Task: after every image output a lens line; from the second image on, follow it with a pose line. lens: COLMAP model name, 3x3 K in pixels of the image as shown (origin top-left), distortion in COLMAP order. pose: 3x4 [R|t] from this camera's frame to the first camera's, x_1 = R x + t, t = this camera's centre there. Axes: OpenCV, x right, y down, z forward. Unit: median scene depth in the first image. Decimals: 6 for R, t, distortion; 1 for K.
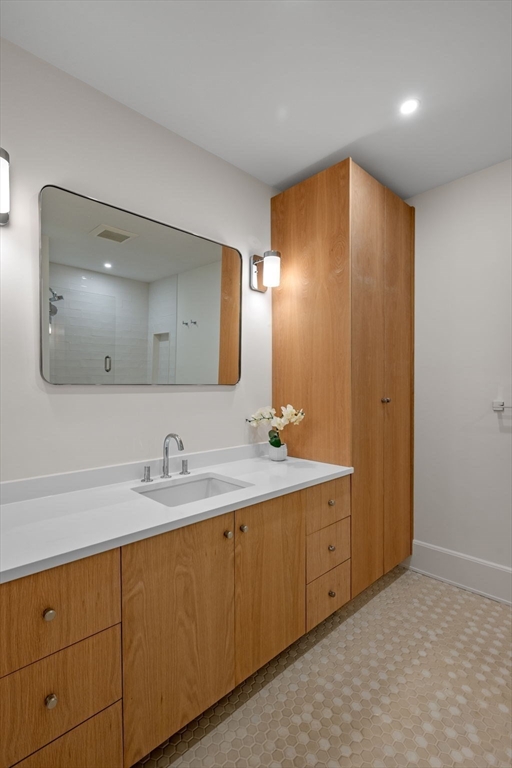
lens RADIAL K [[360.4, 0, 253.3], [0, 360.4, 384.6], [0, 0, 1]] dist [-0.004183, 0.001320]
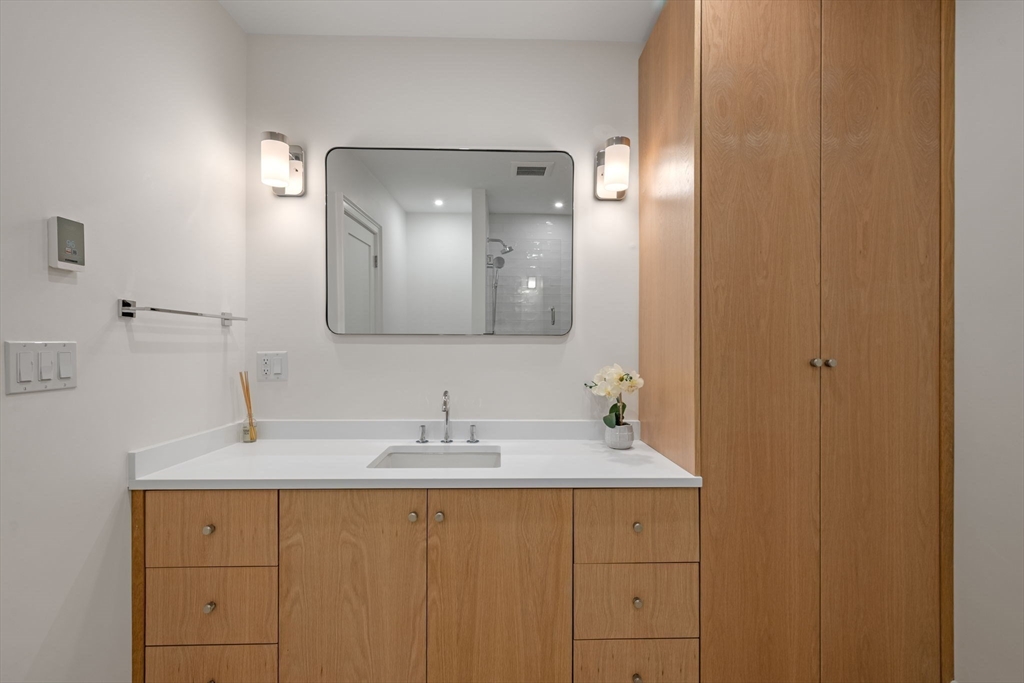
lens RADIAL K [[449.7, 0, 516.5], [0, 449.7, 336.4], [0, 0, 1]] dist [-0.000147, -0.000157]
pose [[0.741360, -0.011927, -0.671001, 0.762702], [-0.001800, 0.999803, -0.019760, 0.033218], [0.671105, 0.015857, 0.741193, 0.395654]]
